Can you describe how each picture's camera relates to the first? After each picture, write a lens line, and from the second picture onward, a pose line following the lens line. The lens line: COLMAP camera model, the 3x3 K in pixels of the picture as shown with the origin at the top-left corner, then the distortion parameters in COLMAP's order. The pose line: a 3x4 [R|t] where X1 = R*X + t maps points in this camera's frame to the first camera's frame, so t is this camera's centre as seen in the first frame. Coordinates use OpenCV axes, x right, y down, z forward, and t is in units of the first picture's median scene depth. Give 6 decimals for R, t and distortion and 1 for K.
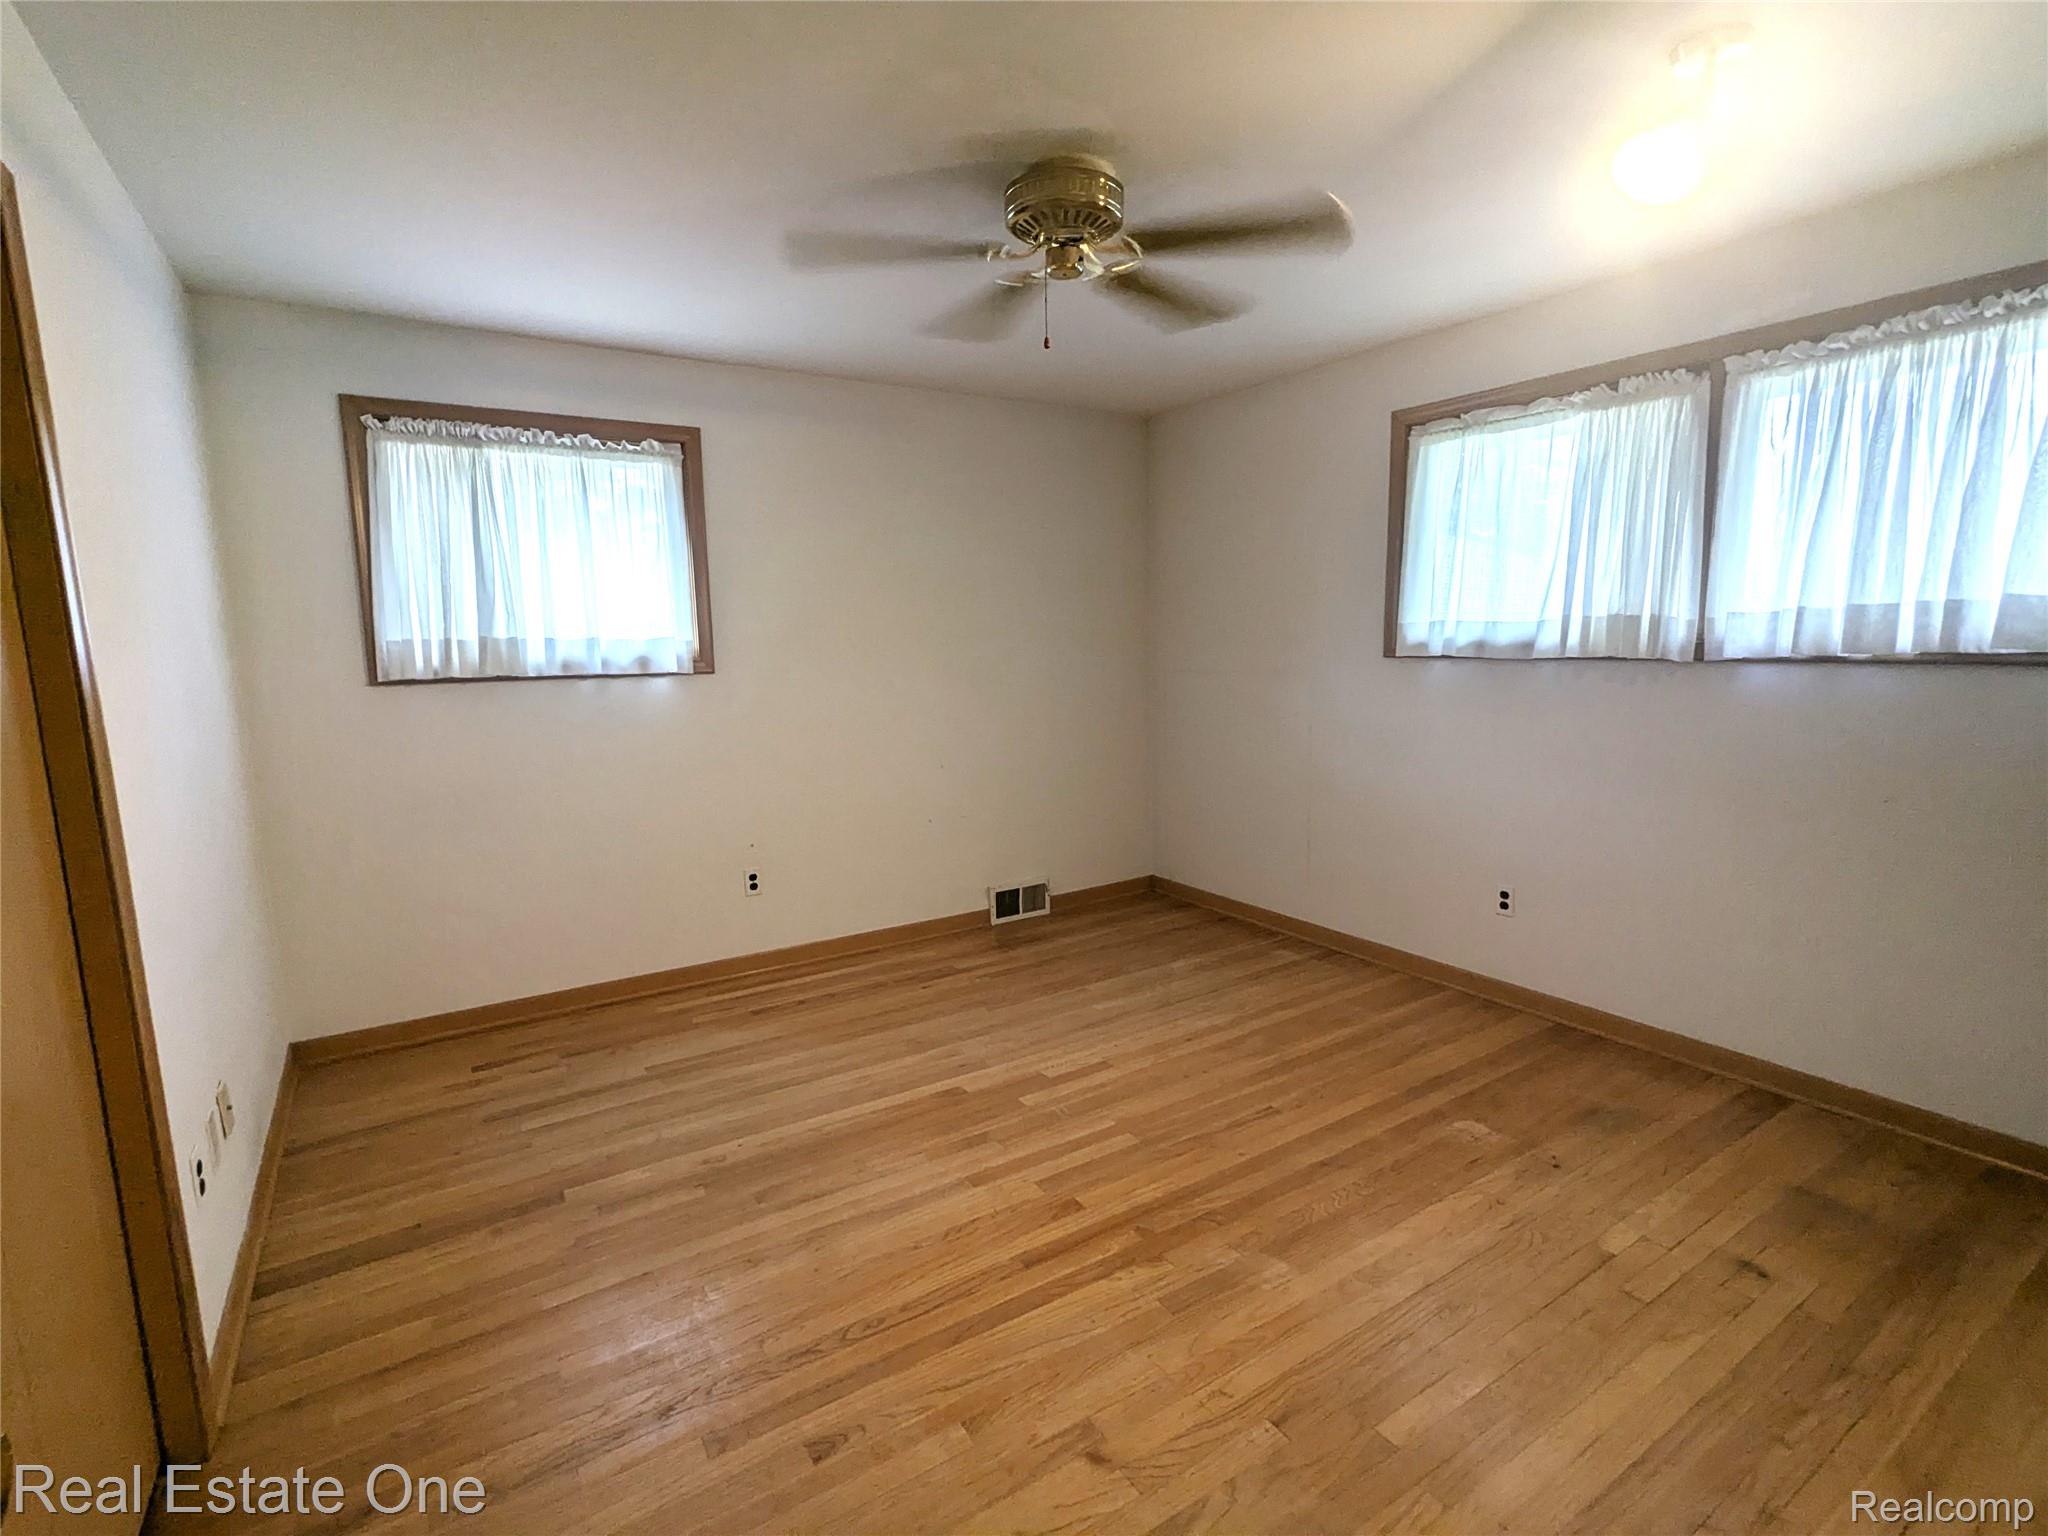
lens RADIAL K [[964.9, 0, 1023.8], [0, 964.9, 766.5], [0, 0, 1]] dist [-0.004176, 0.002396]
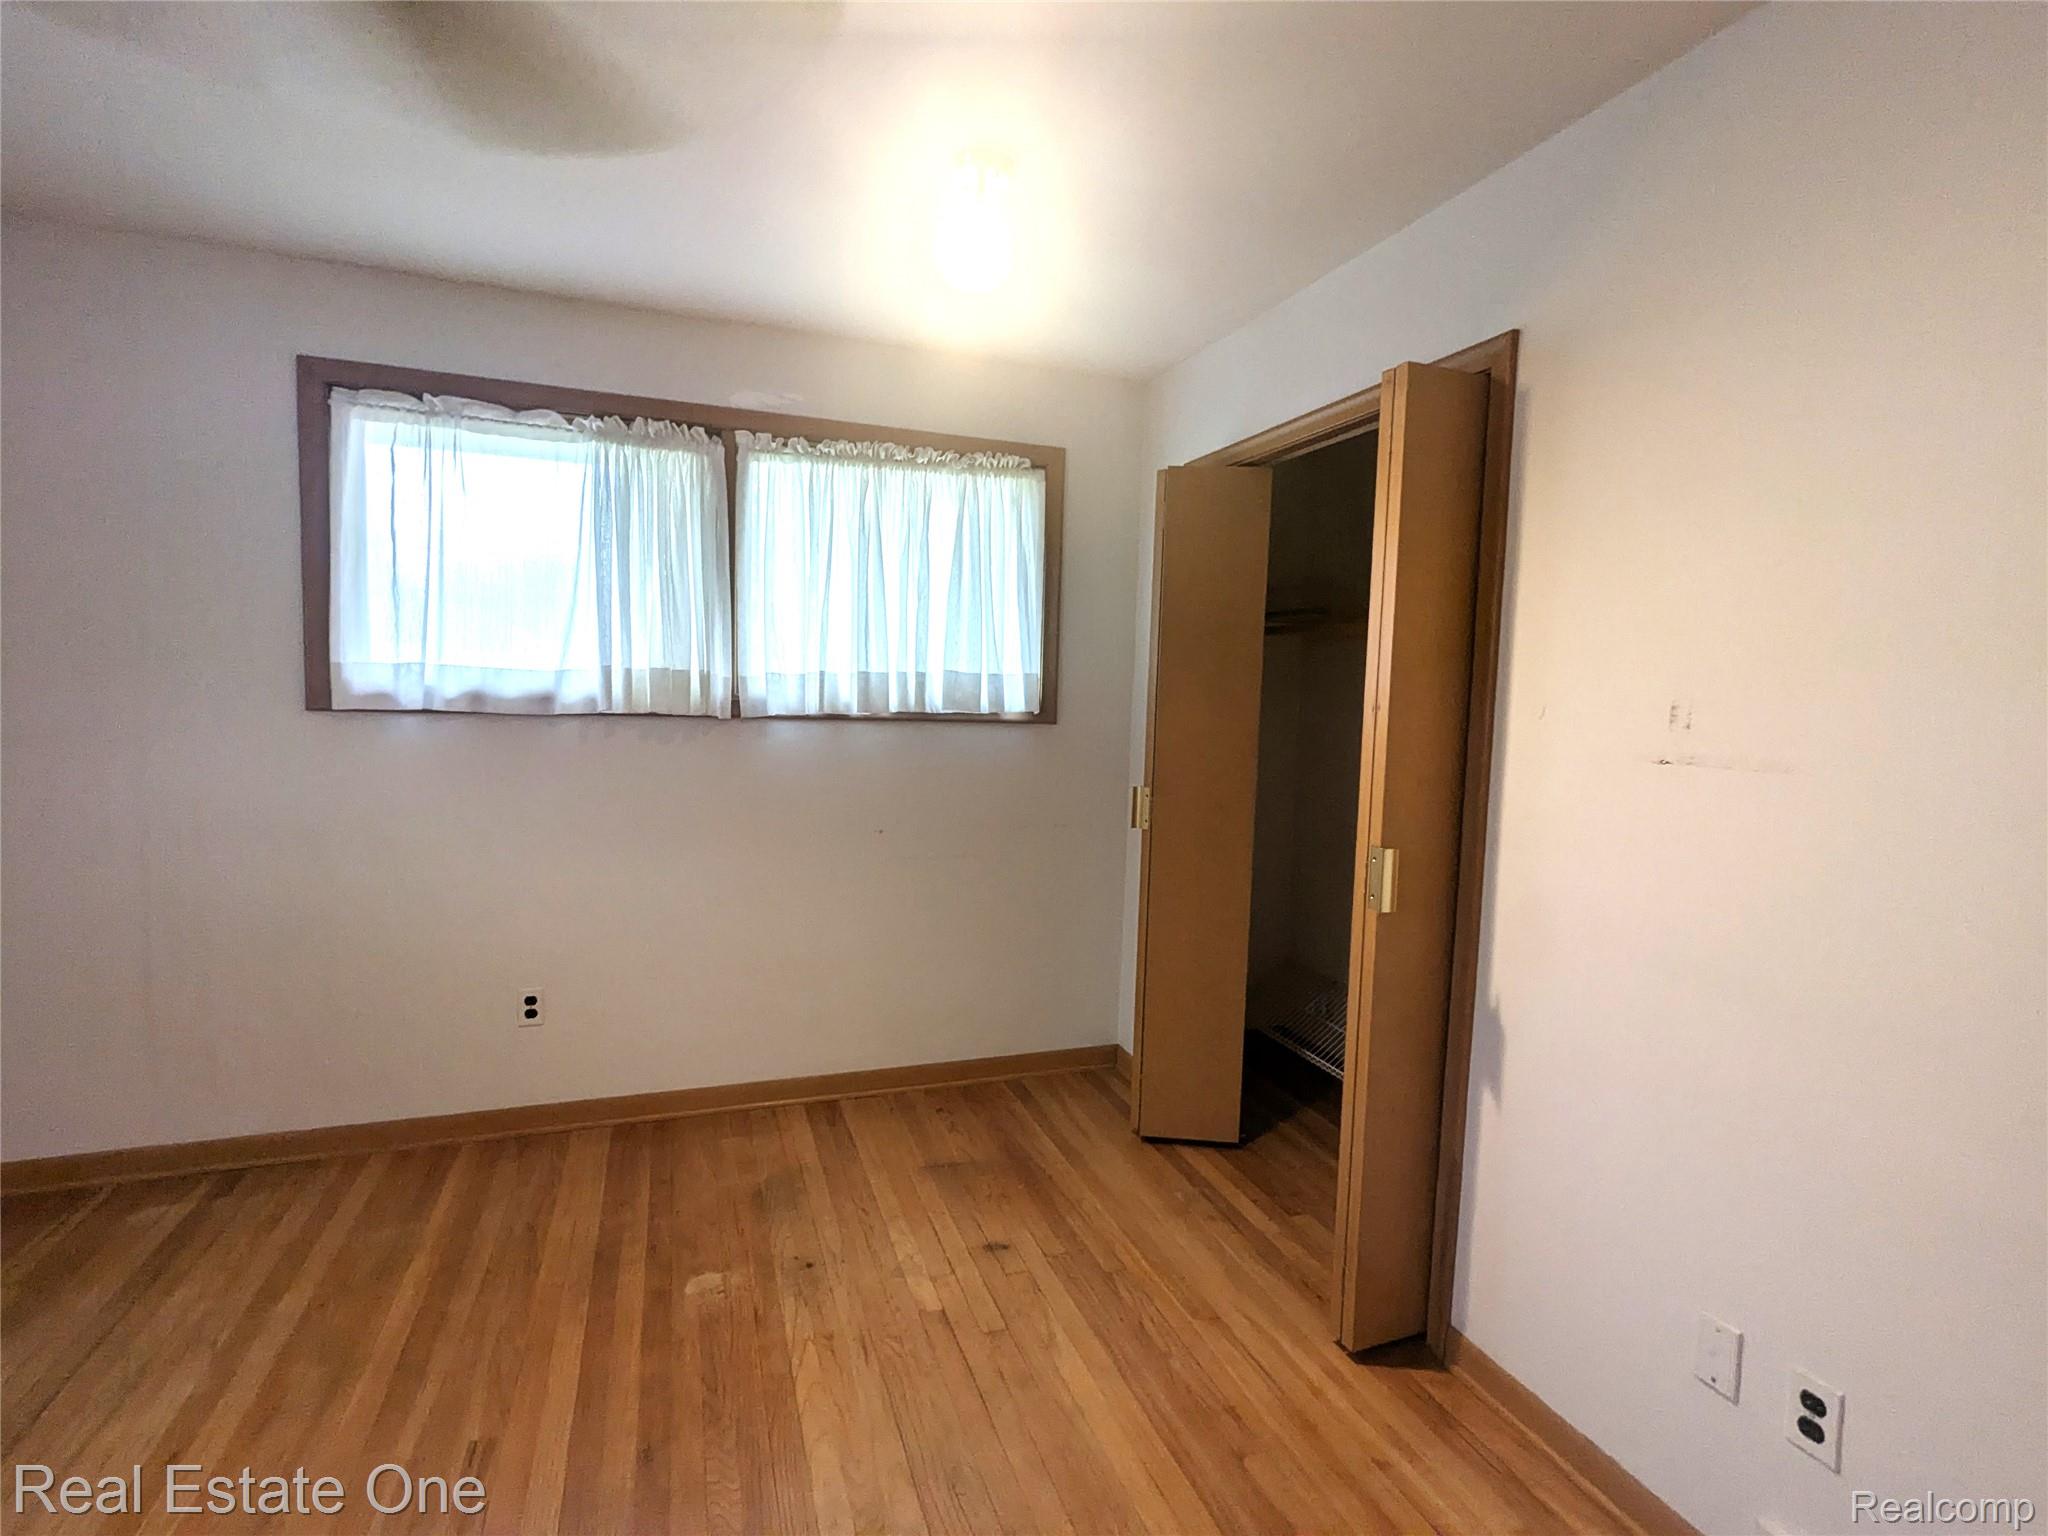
lens RADIAL K [[964.9, 0, 1023.8], [0, 964.9, 766.5], [0, 0, 1]] dist [-0.004176, 0.002396]
pose [[0.223658, -0.057839, 0.972950, -0.156242], [0.099297, 0.994396, 0.036288, -0.042980], [-0.969596, 0.088495, 0.228148, 0.313355]]
